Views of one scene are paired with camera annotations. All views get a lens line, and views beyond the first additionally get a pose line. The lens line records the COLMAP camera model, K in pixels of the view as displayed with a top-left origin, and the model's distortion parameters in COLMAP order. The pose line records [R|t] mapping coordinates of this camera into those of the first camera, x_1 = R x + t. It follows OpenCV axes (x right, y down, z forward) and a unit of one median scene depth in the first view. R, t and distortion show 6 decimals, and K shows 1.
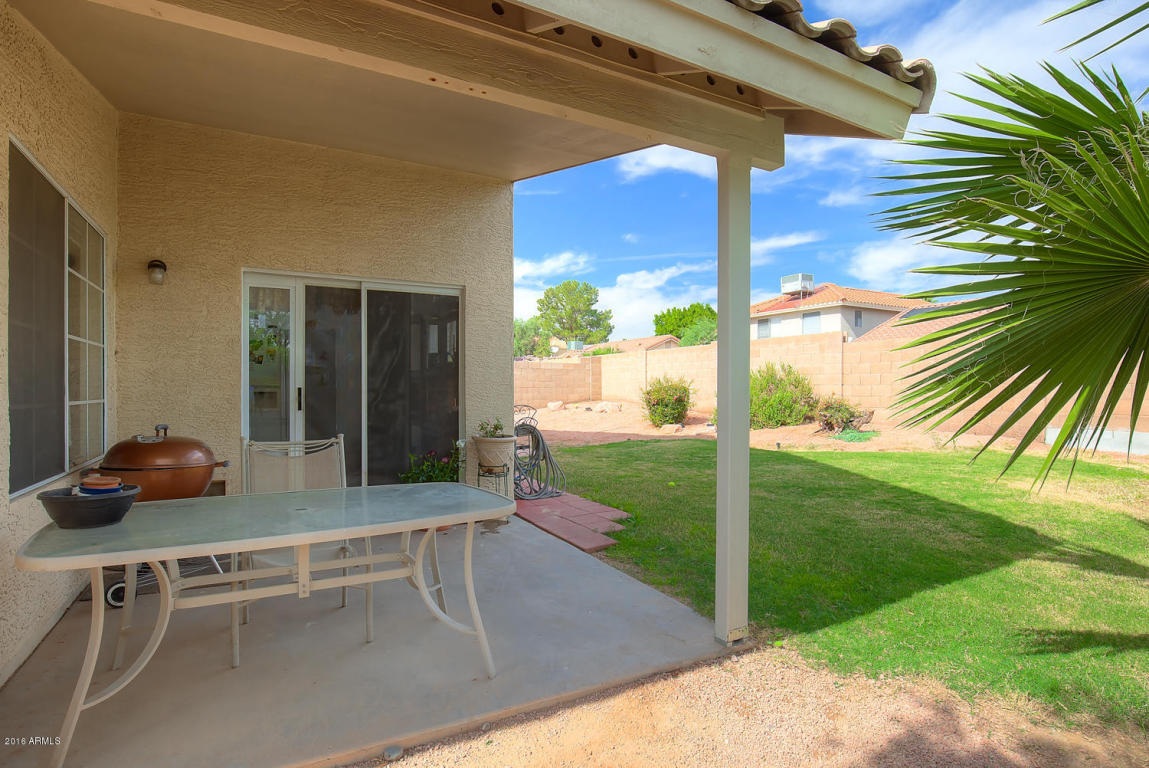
lens RADIAL K [[619.1, 0, 574.5], [0, 619.1, 384.0], [0, 0, 1]] dist [-0.012198, 0.000391]
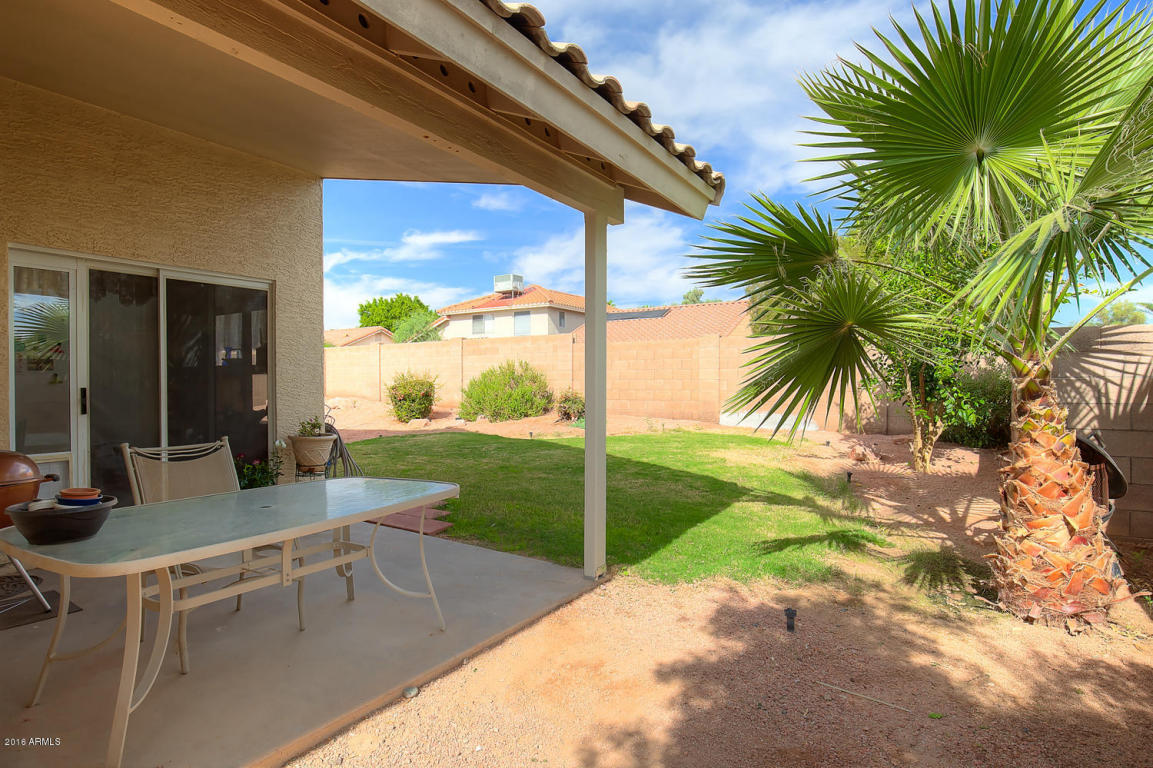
lens RADIAL K [[630.2, 0, 602.4], [0, 630.2, 383.6], [0, 0, 1]] dist [-0.004897, -0.000393]
pose [[0.866012, -0.003551, 0.500011, -0.236284], [-0.001780, 0.999947, 0.010185, -0.009799], [-0.500021, -0.009711, 0.865959, -0.107014]]
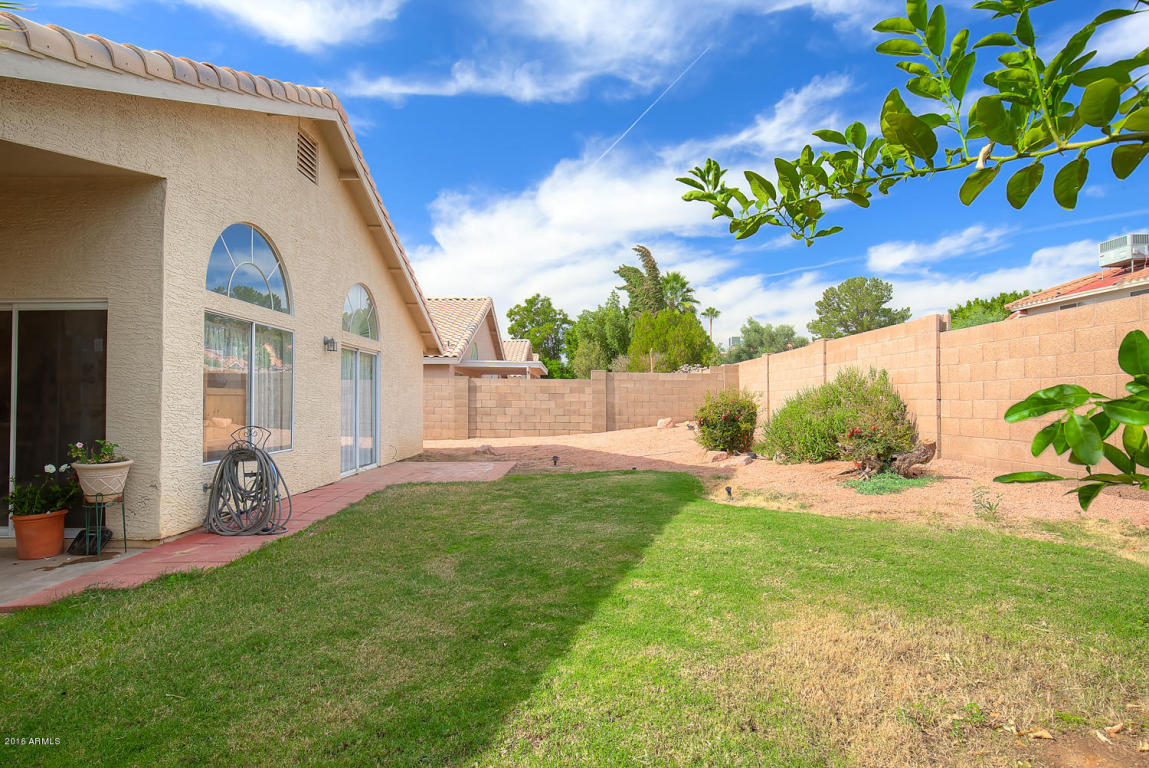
lens RADIAL K [[619.1, 0, 574.5], [0, 619.1, 384.0], [0, 0, 1]] dist [-0.012198, 0.000391]
pose [[0.866303, -0.014053, -0.499322, 0.929996], [0.004390, 0.999780, -0.020523, -0.007093], [0.499500, 0.015587, 0.866173, 0.571755]]
